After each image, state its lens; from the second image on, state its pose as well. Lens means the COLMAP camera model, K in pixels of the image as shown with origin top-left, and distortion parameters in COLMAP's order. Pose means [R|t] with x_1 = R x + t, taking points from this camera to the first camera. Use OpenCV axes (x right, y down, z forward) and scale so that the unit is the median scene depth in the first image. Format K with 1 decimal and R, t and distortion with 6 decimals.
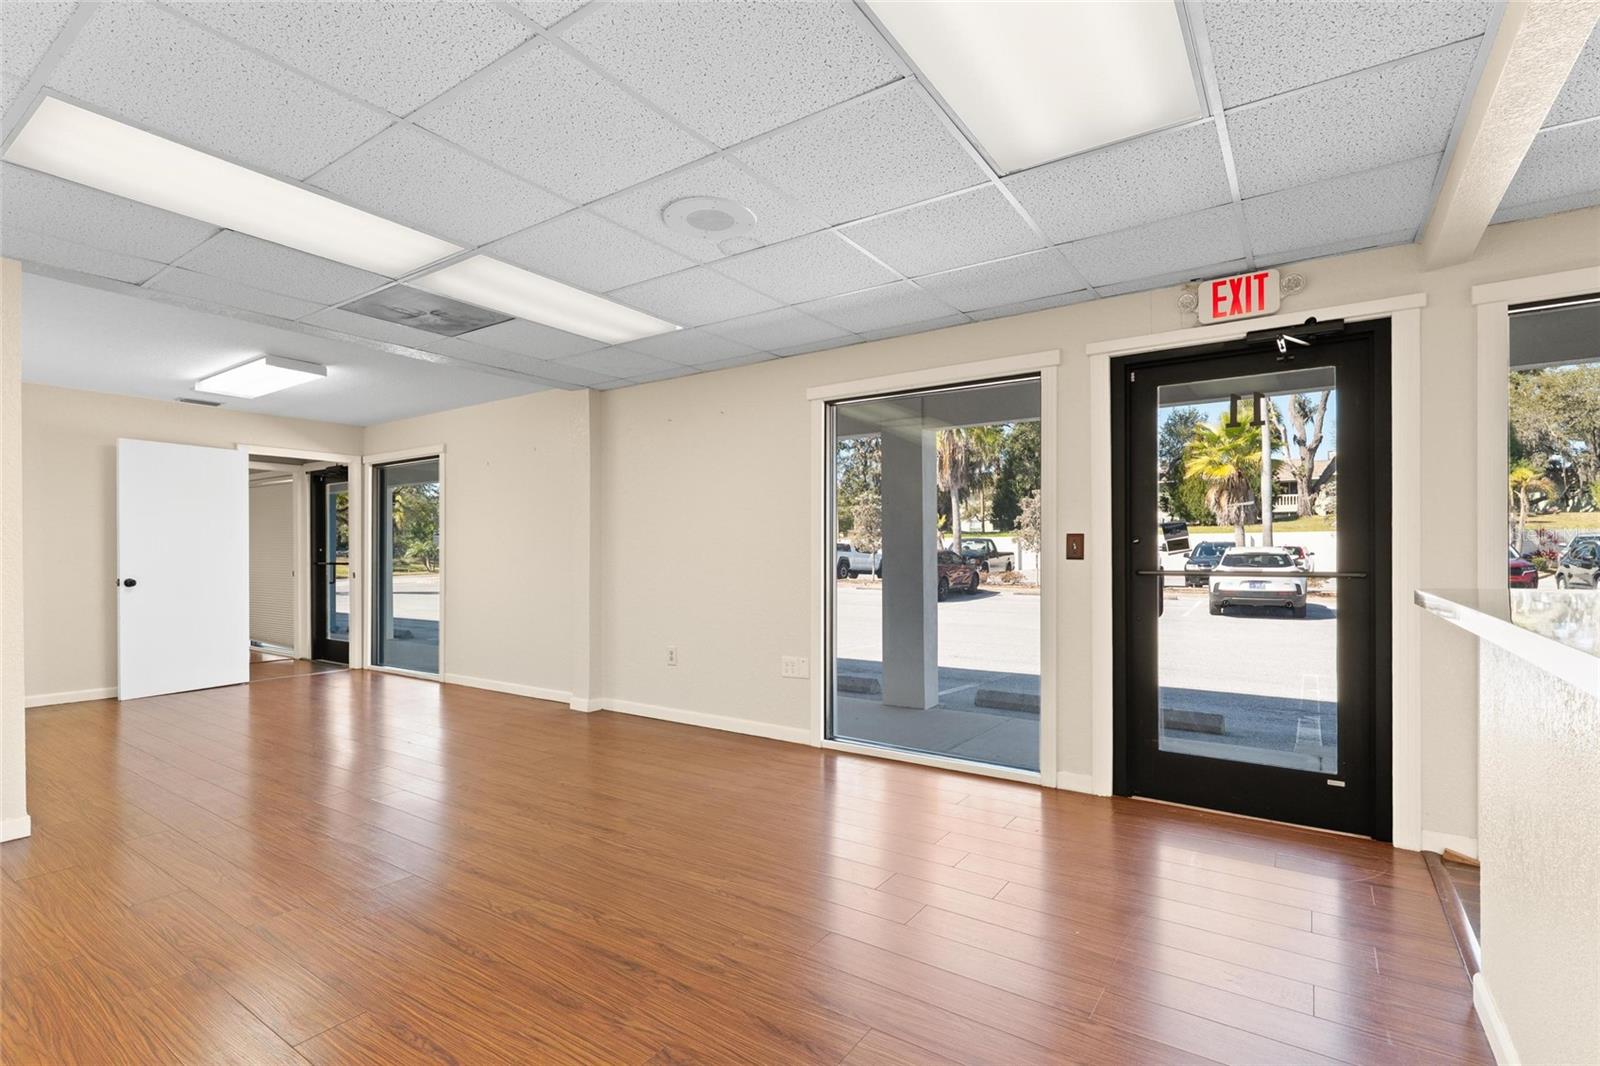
lens RADIAL K [[750.8, 0, 798.3], [0, 750.8, 541.7], [0, 0, 1]] dist [0.000211, 0.000064]
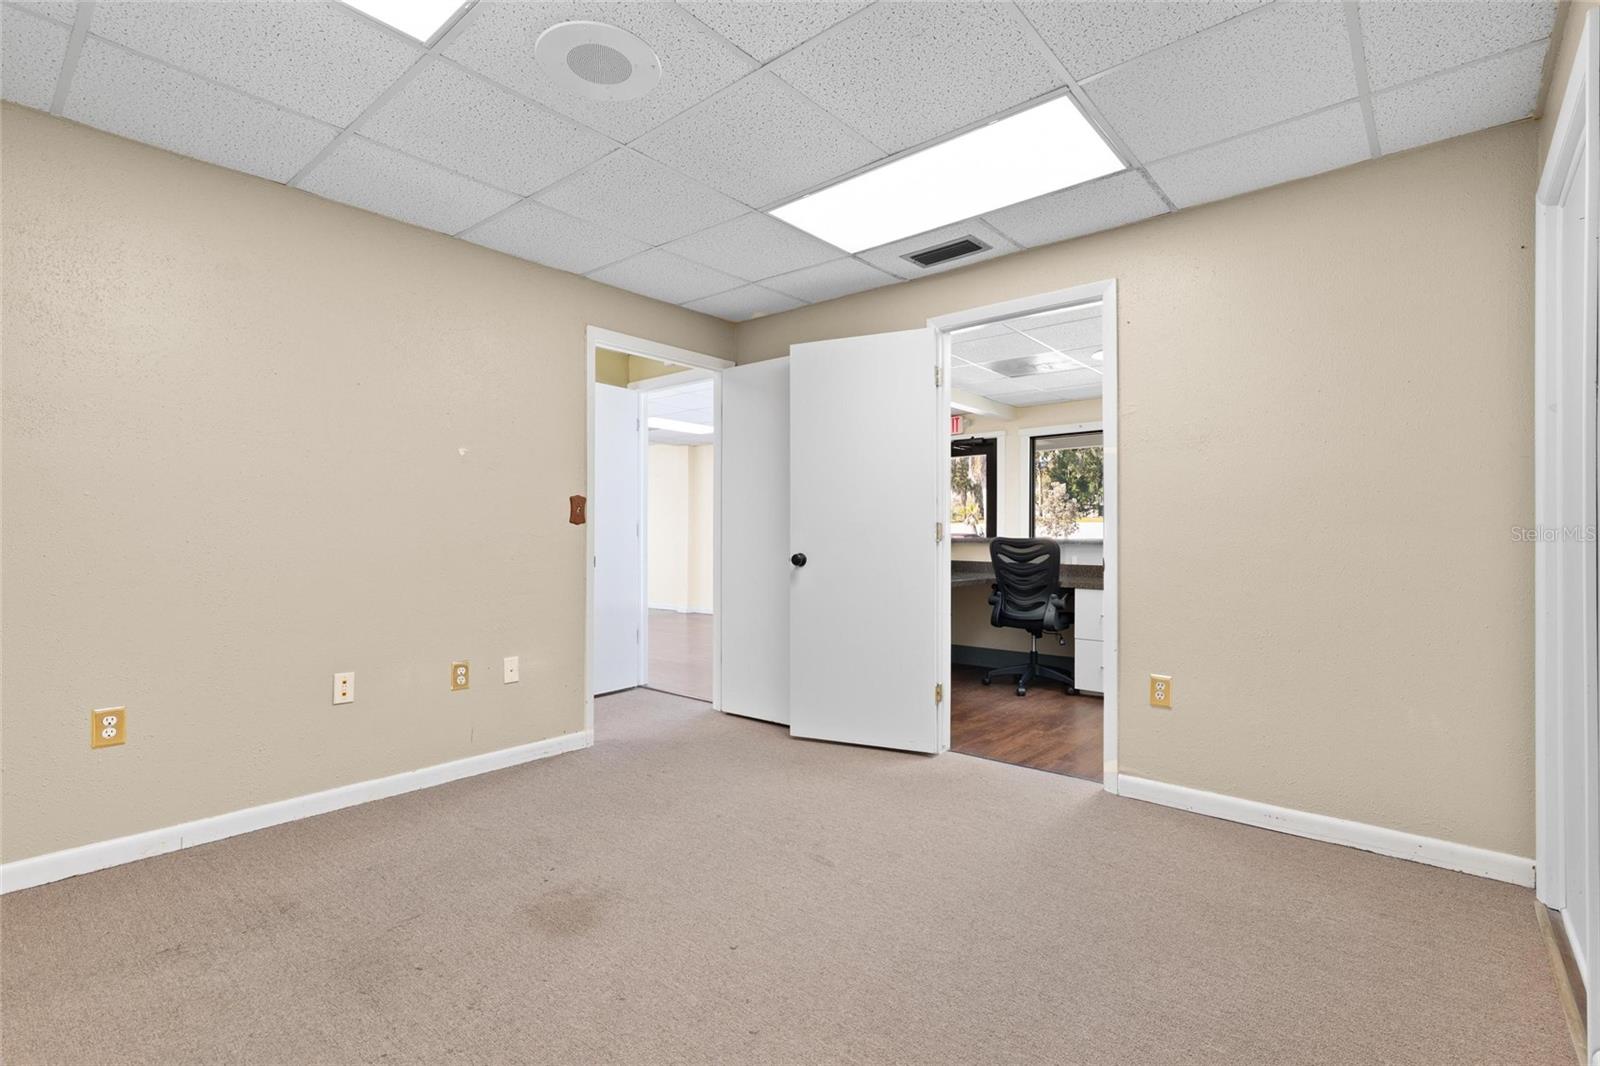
lens RADIAL K [[750.8, 0, 798.3], [0, 750.8, 541.7], [0, 0, 1]] dist [0.000211, 0.000064]
pose [[0.995020, 0.003329, -0.099622, 0.284769], [-0.001491, 0.999827, 0.018520, 0.007328], [0.099667, -0.018279, 0.994853, -1.266584]]
